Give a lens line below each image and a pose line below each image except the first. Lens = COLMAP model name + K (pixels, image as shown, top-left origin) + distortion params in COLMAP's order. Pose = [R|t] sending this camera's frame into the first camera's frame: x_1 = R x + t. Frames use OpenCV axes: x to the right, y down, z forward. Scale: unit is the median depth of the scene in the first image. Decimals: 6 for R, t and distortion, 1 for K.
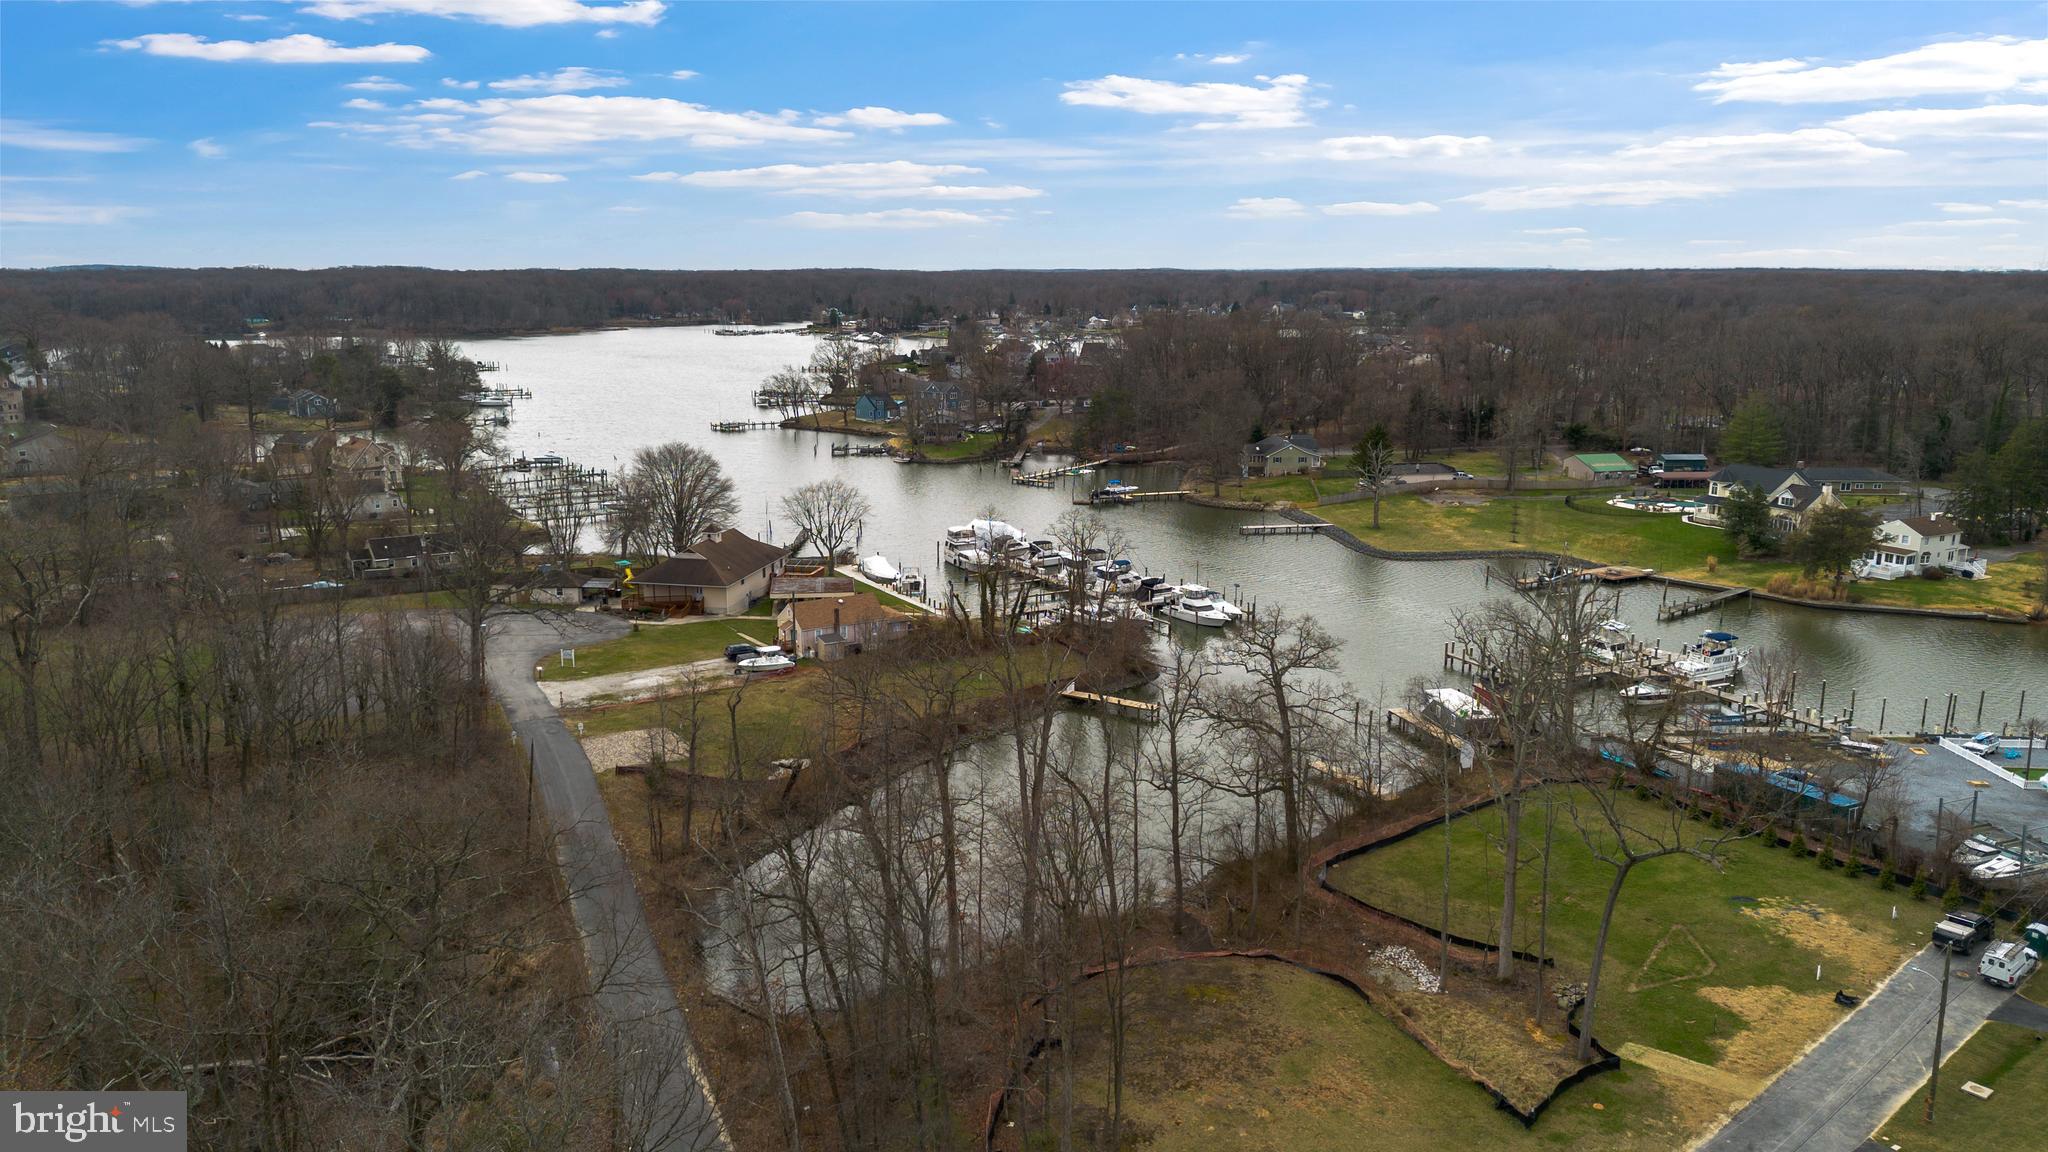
lens RADIAL K [[1472.7, 0, 1024.0], [0, 1472.7, 576.0], [0, 0, 1]] dist [0.107531, -0.117974]
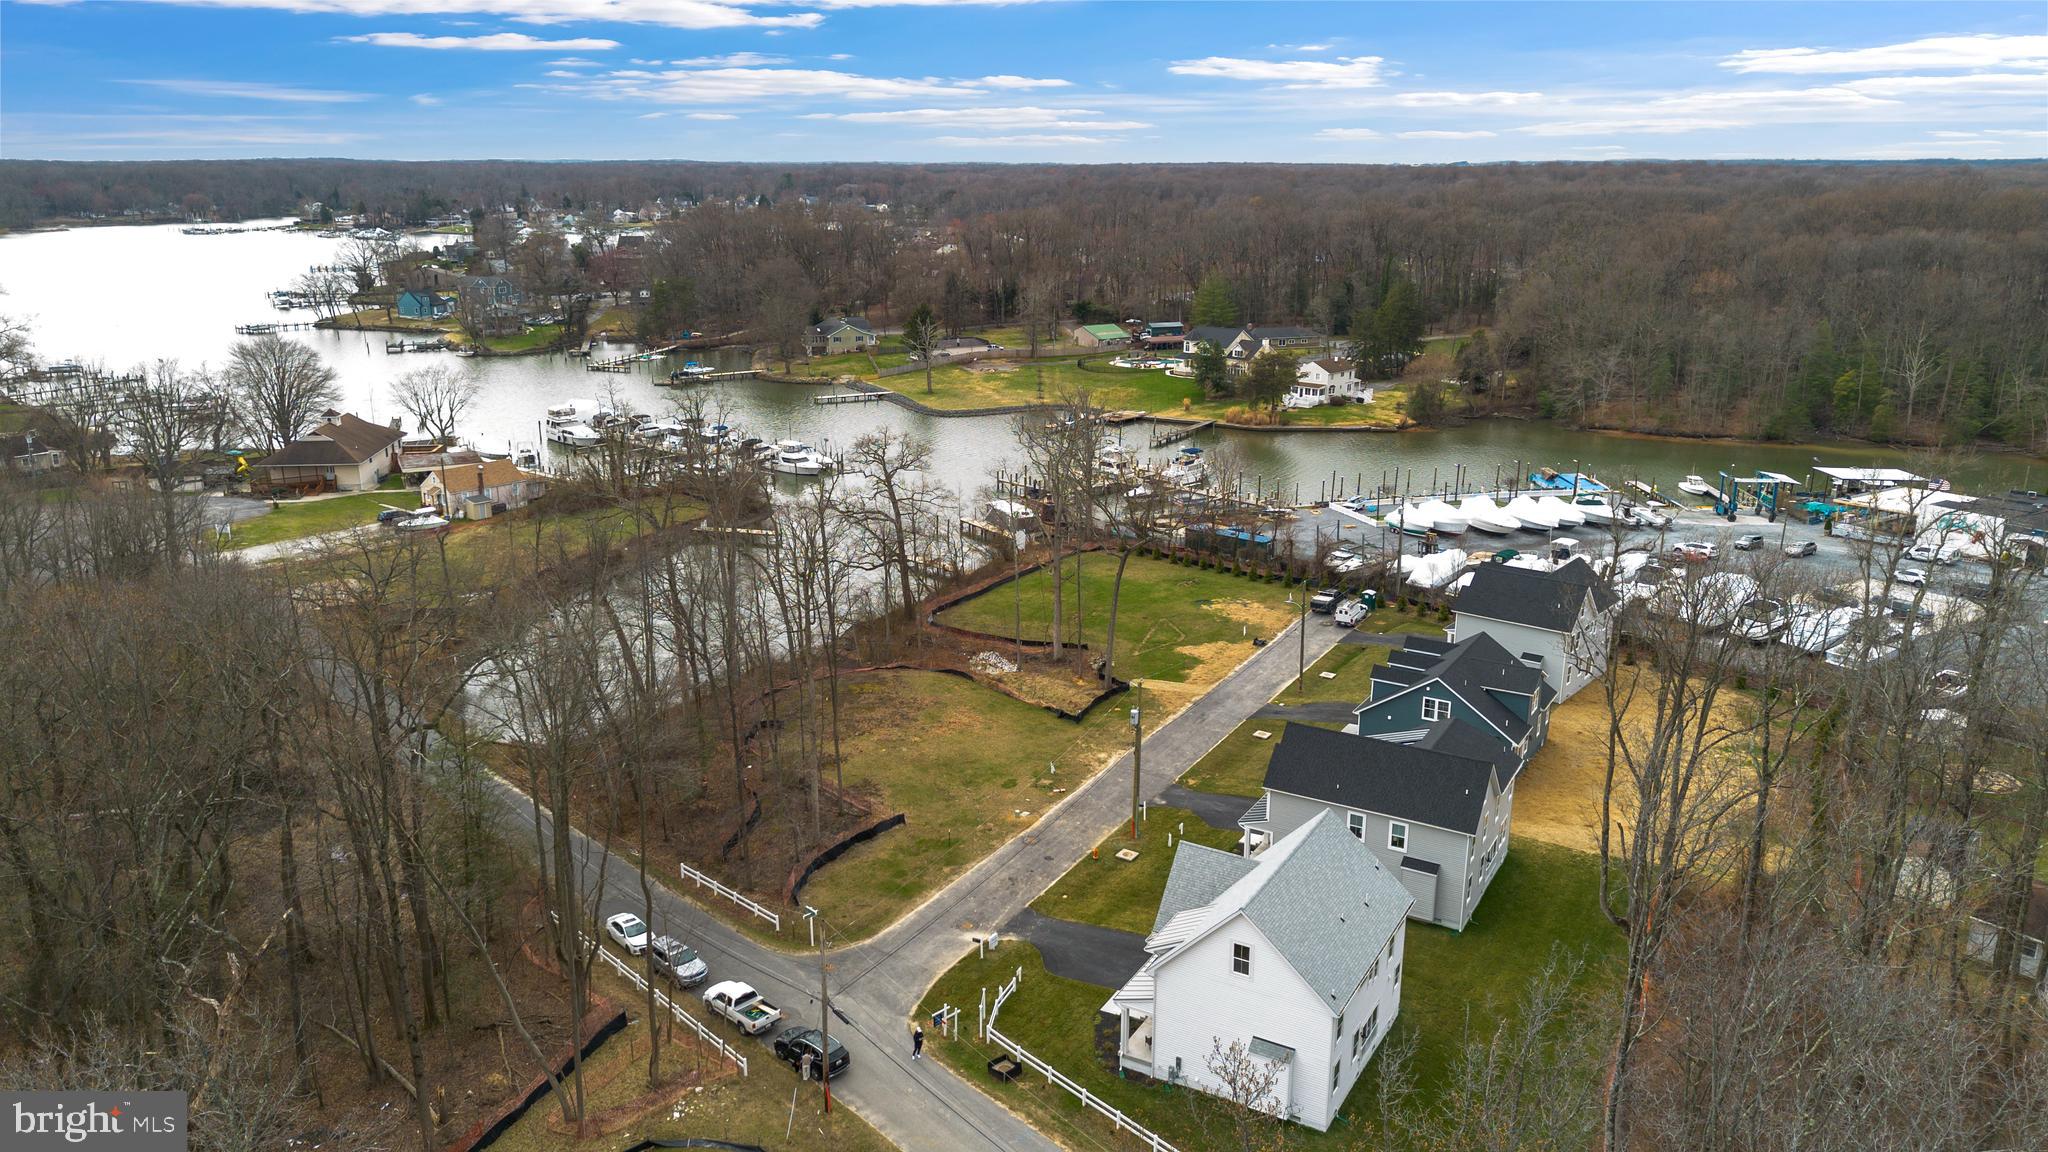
lens RADIAL K [[1472.7, 0, 1024.0], [0, 1472.7, 576.0], [0, 0, 1]] dist [0.107531, -0.117974]
pose [[0.950749, -0.087878, 0.297243, -0.058422], [0.067402, 0.994635, 0.078469, 0.029103], [-0.302544, -0.054570, 0.951572, -0.159911]]
